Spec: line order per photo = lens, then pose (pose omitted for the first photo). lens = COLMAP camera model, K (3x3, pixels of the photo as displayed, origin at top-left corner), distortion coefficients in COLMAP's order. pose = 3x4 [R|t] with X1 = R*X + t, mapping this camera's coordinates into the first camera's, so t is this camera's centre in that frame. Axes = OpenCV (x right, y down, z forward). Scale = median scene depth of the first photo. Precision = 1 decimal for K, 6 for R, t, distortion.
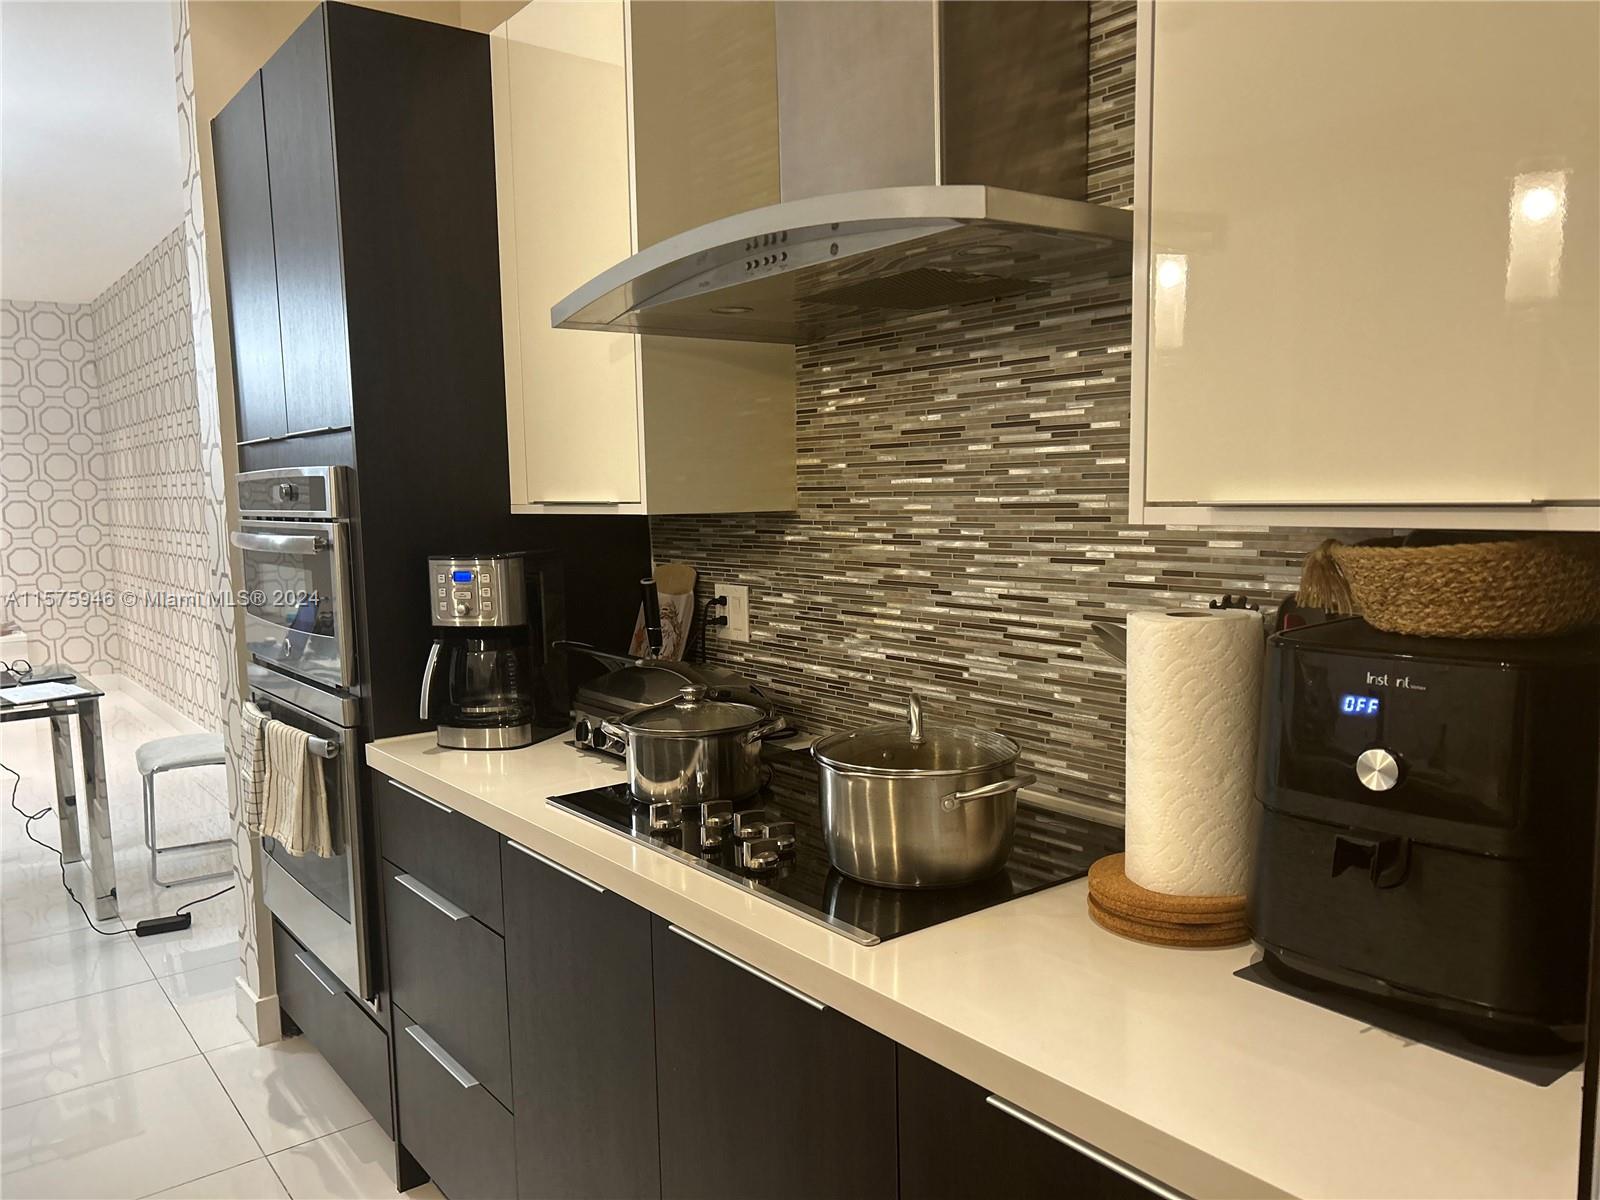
lens RADIAL K [[1203.4, 0, 790.1], [0, 1203.4, 611.0], [0, 0, 1]] dist [0.050842, -0.057083]
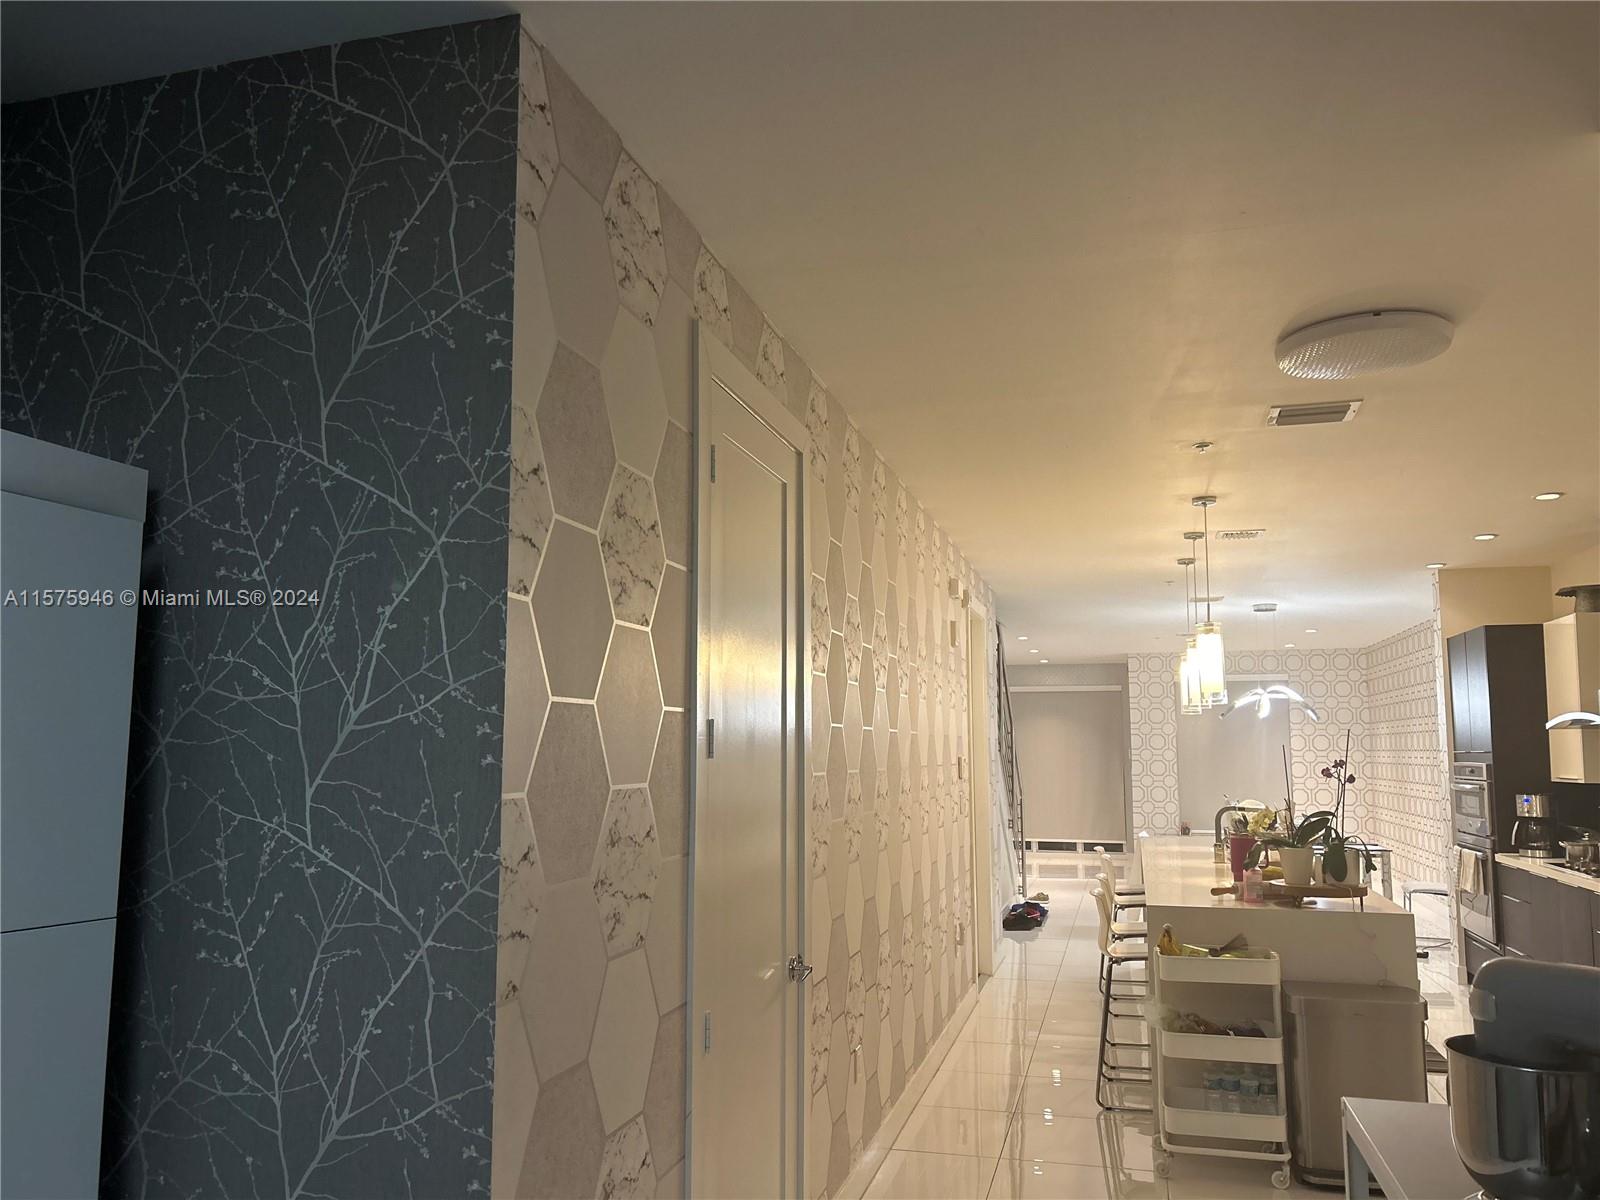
lens RADIAL K [[1203.4, 0, 790.4], [0, 1203.4, 613.6], [0, 0, 1]] dist [0.050842, -0.057083]
pose [[0.604939, -0.057313, -0.794206, 1.005910], [-0.108160, 0.982248, -0.153267, 0.168859], [0.788892, 0.178618, 0.588001, -2.226826]]
